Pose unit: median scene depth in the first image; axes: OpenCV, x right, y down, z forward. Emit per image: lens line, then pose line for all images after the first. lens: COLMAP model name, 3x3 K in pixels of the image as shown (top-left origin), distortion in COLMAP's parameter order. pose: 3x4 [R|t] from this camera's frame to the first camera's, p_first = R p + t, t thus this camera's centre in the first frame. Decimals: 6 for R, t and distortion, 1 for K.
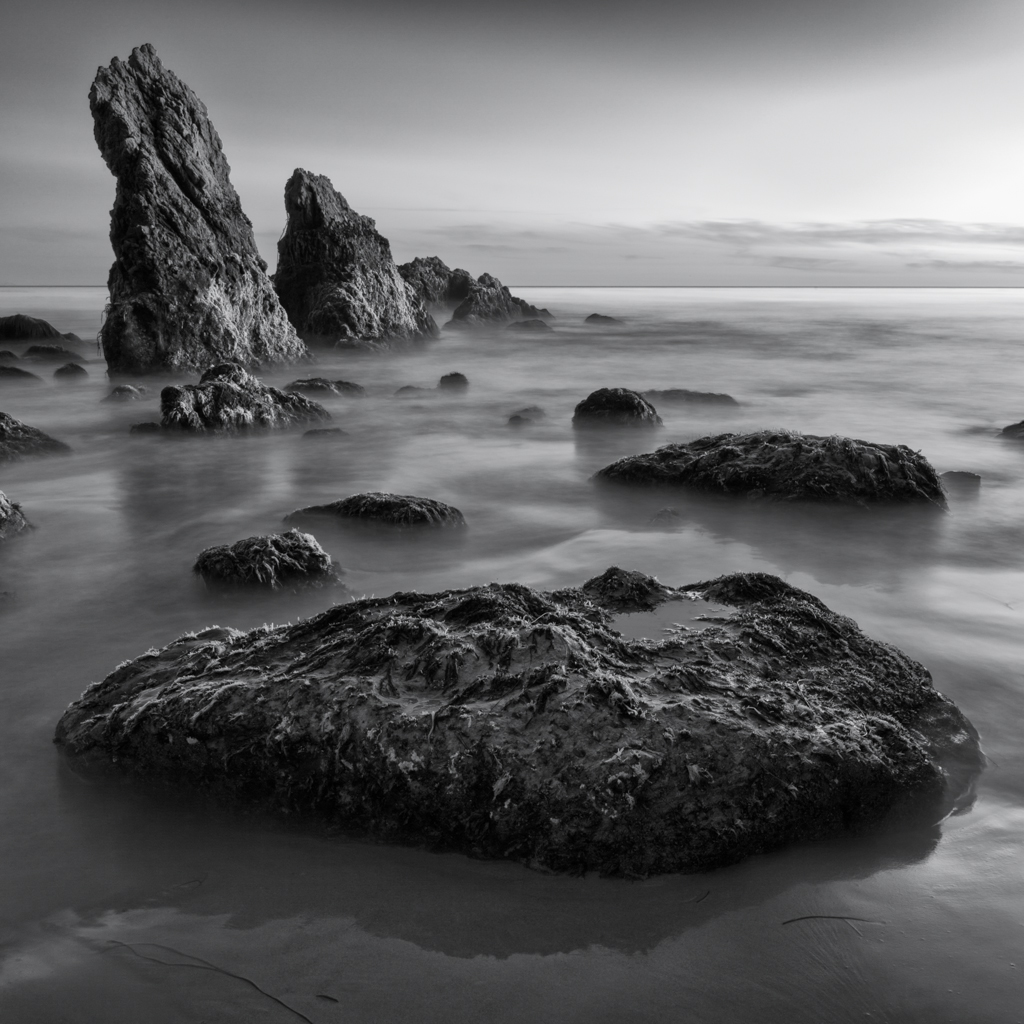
lens RADIAL K [[1111.1, 0, 510.9], [0, 1111.1, 510.7], [0, 0, 1]] dist [-0.003465, 0.000000]
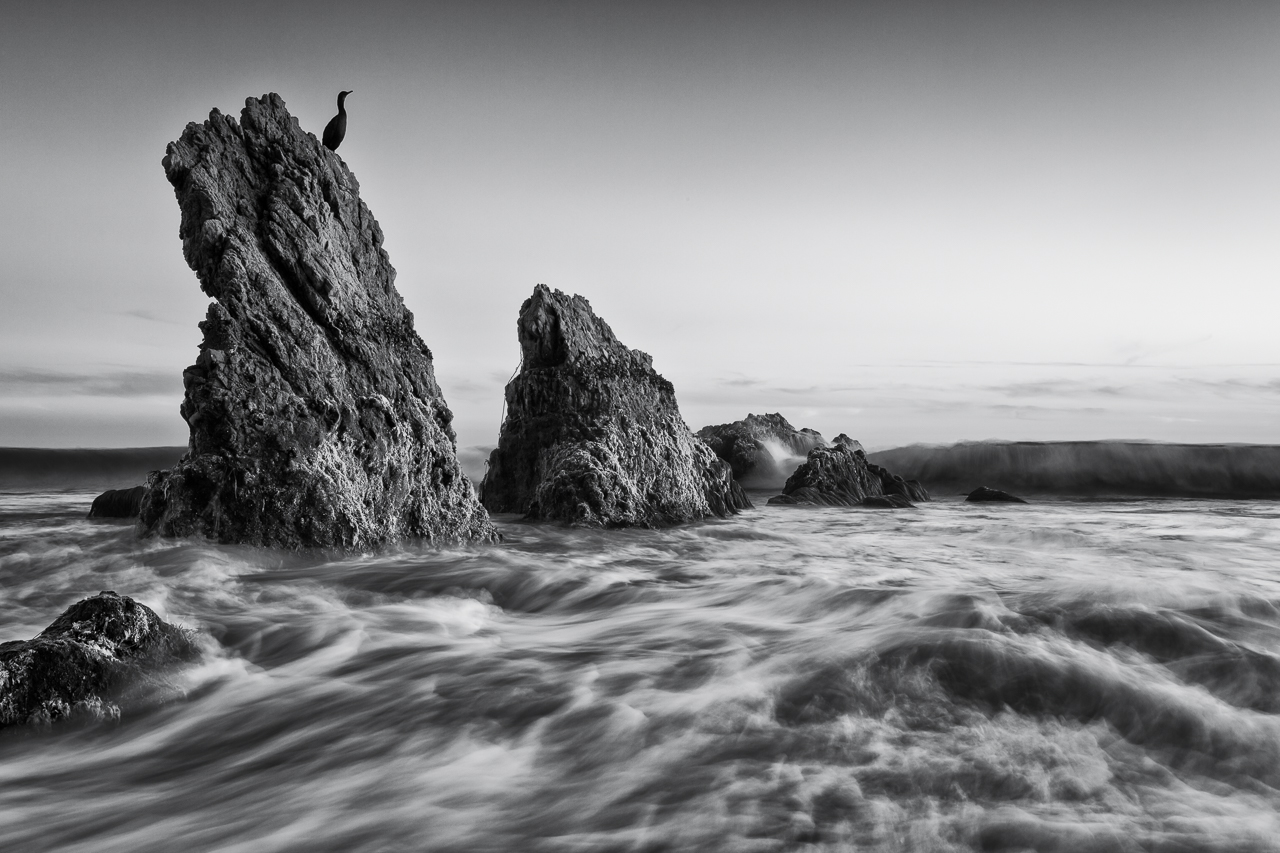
lens RADIAL K [[1453.3, 0, 642.4], [0, 1453.3, 427.1], [0, 0, 1]] dist [-0.020997, 0.000000]
pose [[0.987126, -0.003054, -0.159915, 0.035037], [-0.031268, 0.976842, -0.211666, -0.042132], [0.156858, 0.213942, 0.964170, 0.226961]]
